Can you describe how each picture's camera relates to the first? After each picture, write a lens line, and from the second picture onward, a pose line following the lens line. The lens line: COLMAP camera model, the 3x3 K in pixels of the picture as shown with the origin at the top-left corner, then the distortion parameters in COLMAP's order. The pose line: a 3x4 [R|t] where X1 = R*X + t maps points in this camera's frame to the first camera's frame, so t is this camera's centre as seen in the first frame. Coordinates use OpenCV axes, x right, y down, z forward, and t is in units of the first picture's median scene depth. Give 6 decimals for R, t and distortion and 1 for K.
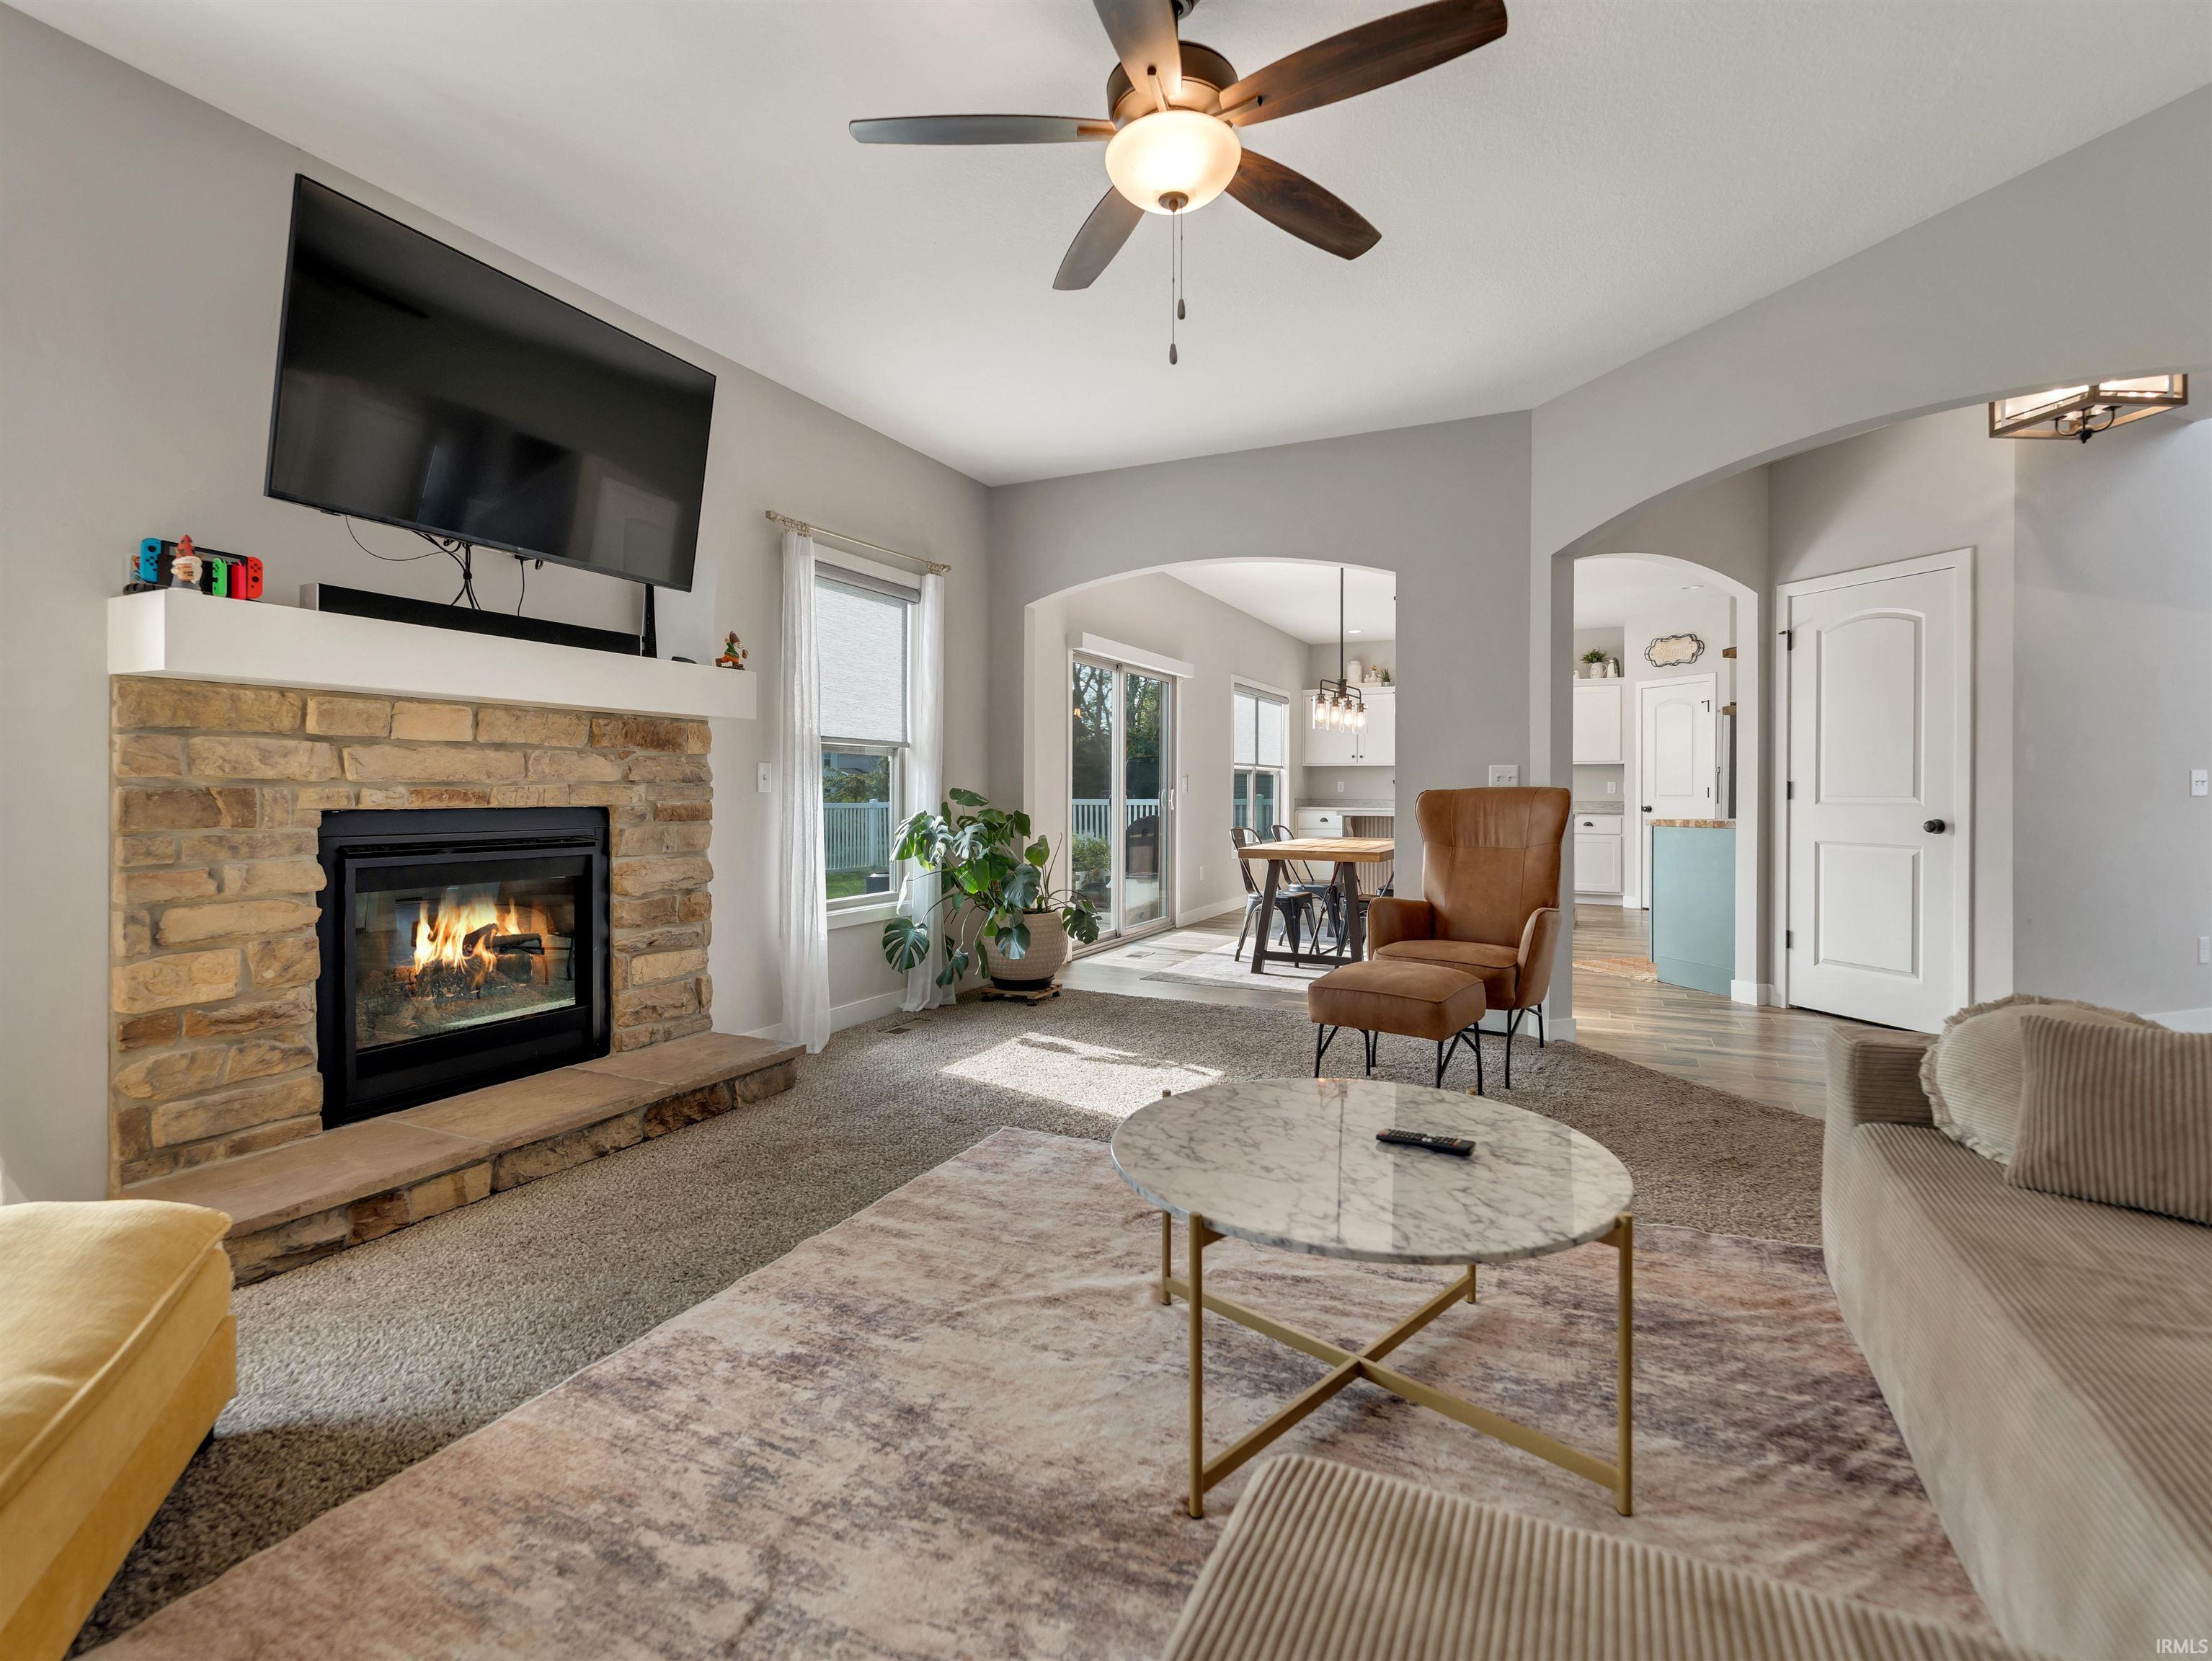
lens RADIAL K [[1053.7, 0, 1126.6], [0, 1053.7, 798.2], [0, 0, 1]] dist [0.000562, -0.002183]
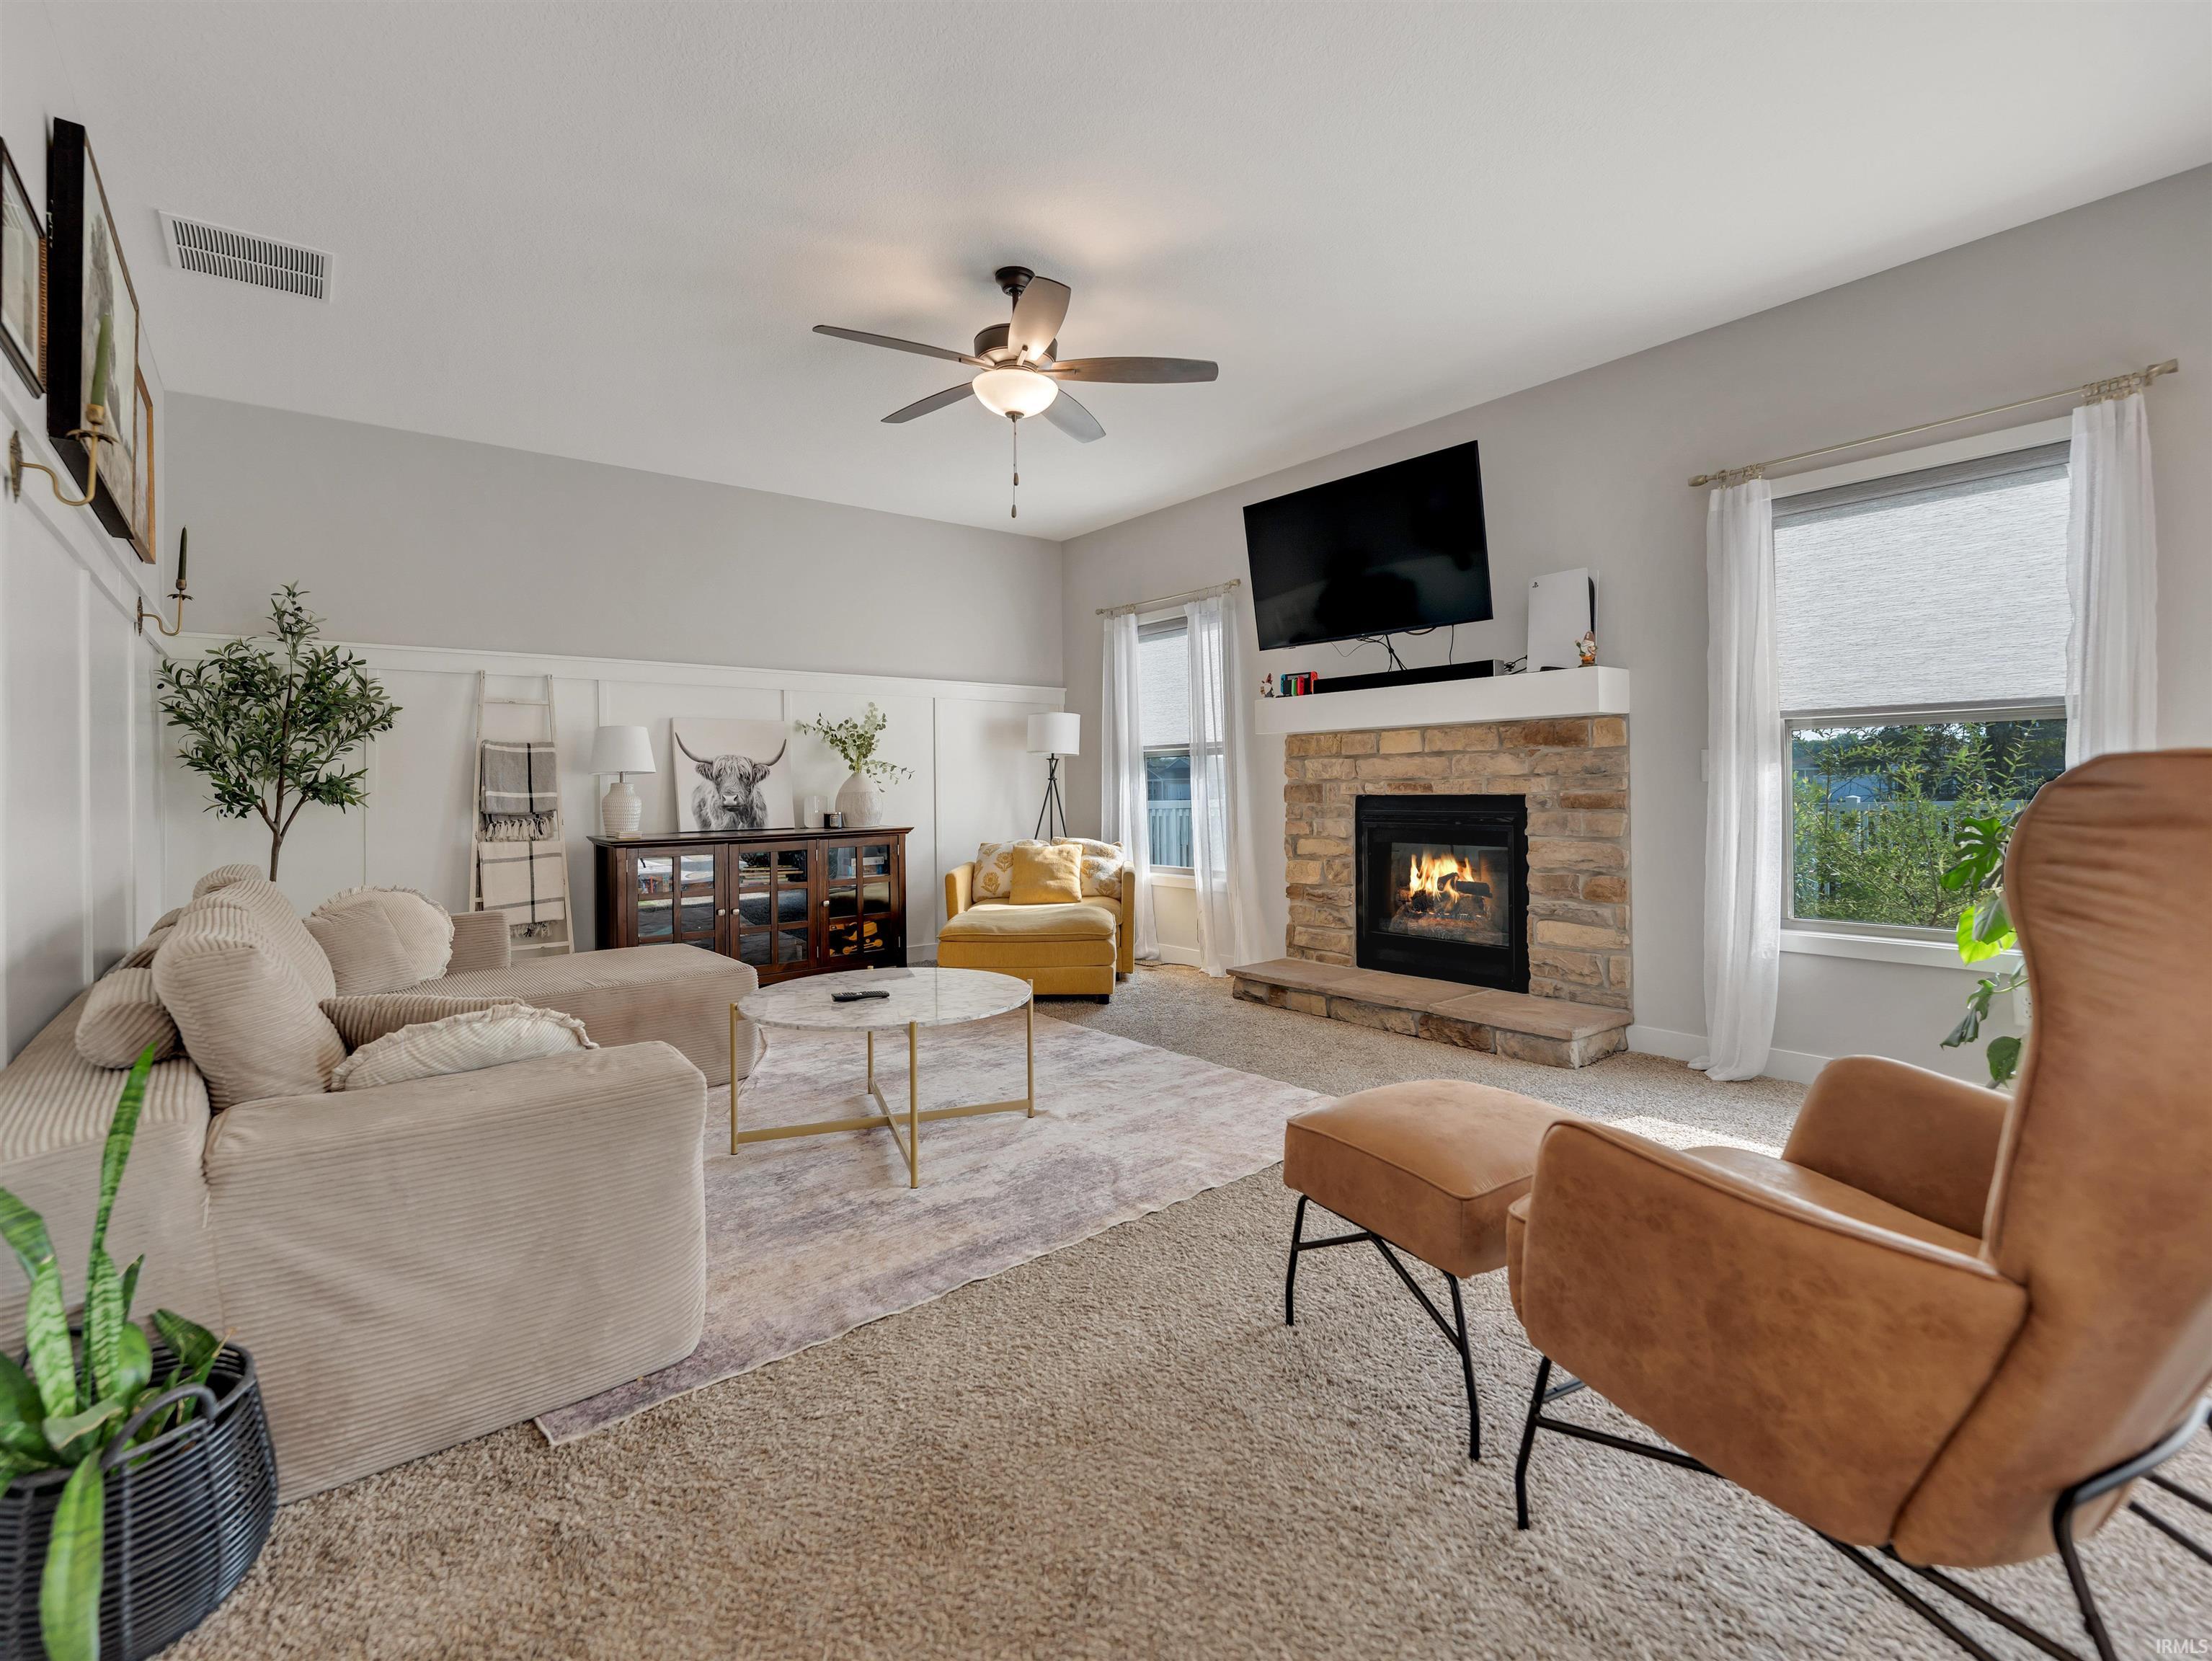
lens RADIAL K [[1043.4, 0, 1101.7], [0, 1043.4, 810.9], [0, 0, 1]] dist [-0.000221, -0.001261]
pose [[-0.452089, 0.028842, -0.891506, 0.972947], [0.009121, 0.999574, 0.027713, -0.013870], [0.891926, 0.004397, -0.452160, 1.283052]]
